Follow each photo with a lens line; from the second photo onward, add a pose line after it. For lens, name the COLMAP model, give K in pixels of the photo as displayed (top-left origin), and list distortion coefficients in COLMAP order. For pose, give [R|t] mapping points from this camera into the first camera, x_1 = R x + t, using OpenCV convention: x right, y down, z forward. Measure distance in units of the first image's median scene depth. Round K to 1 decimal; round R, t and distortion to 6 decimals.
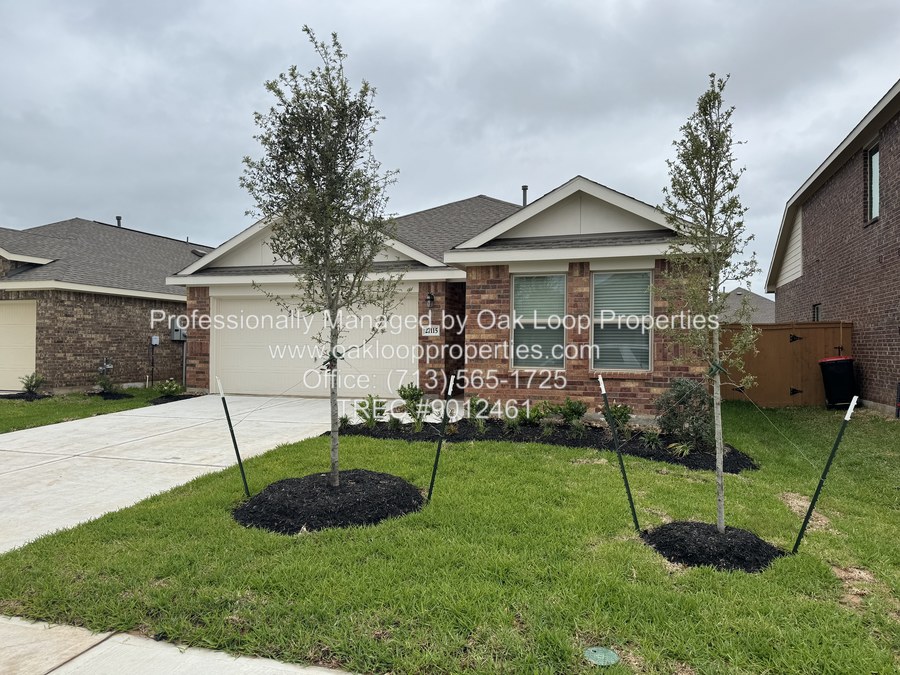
lens RADIAL K [[628.9, 0, 475.0], [0, 628.9, 336.2], [0, 0, 1]] dist [-0.003379, -0.005451]
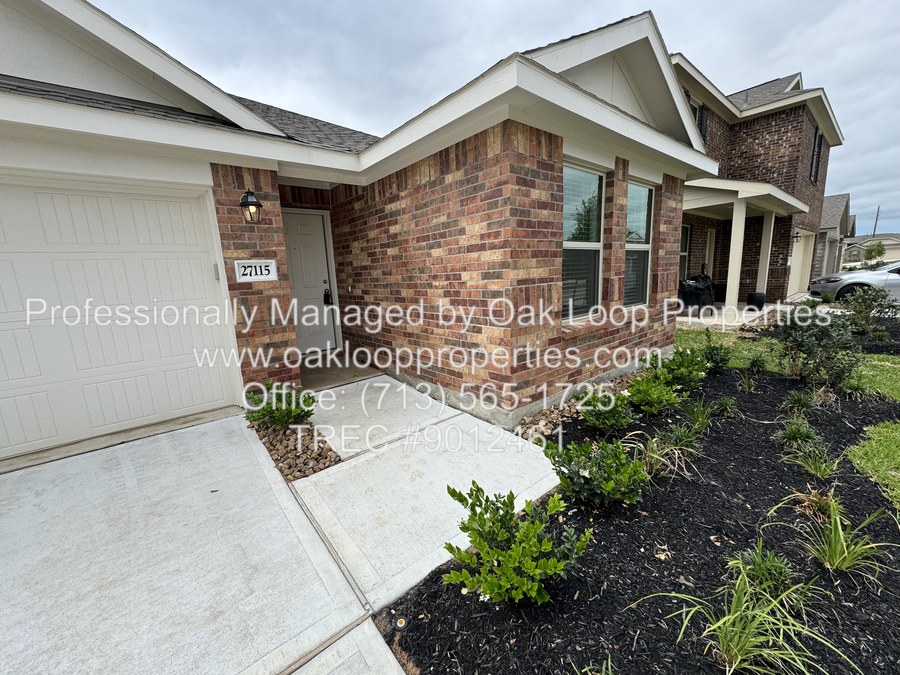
lens RADIAL K [[357.0, 0, 449.8], [0, 357.0, 336.4], [0, 0, 1]] dist [-0.002189, 0.000689]
pose [[0.565284, -0.175899, 0.805924, -0.200683], [0.037816, 0.981499, 0.187695, -0.004391], [-0.824029, -0.075624, 0.561477, 0.637945]]
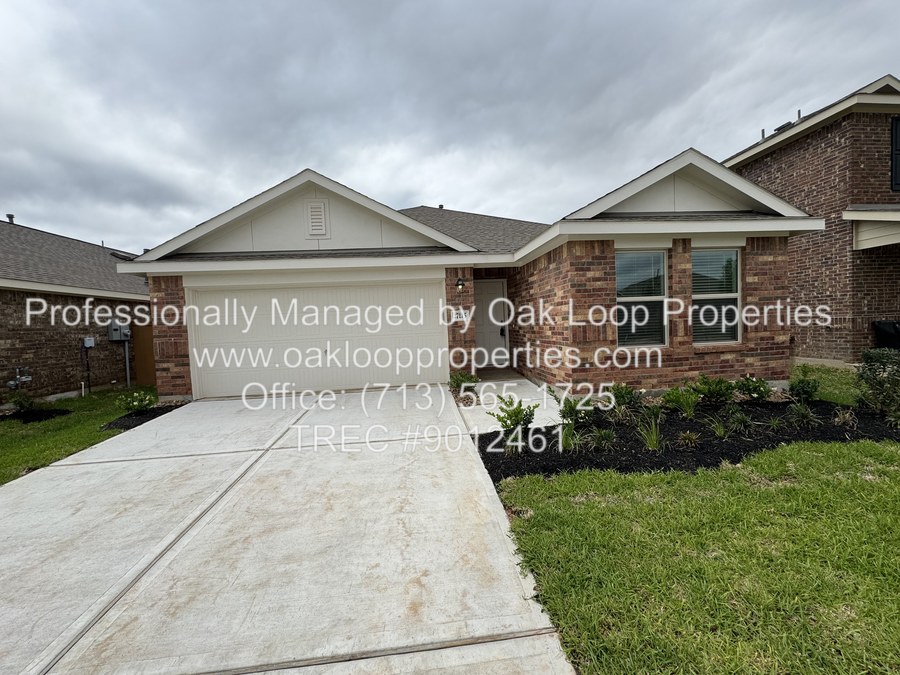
lens RADIAL K [[357.0, 0, 449.8], [0, 357.0, 336.4], [0, 0, 1]] dist [-0.002189, 0.000689]
pose [[0.928049, -0.062062, 0.367251, -0.271143], [0.045809, 0.997553, 0.052816, -0.006118], [-0.369631, -0.032193, 0.928621, 0.420982]]
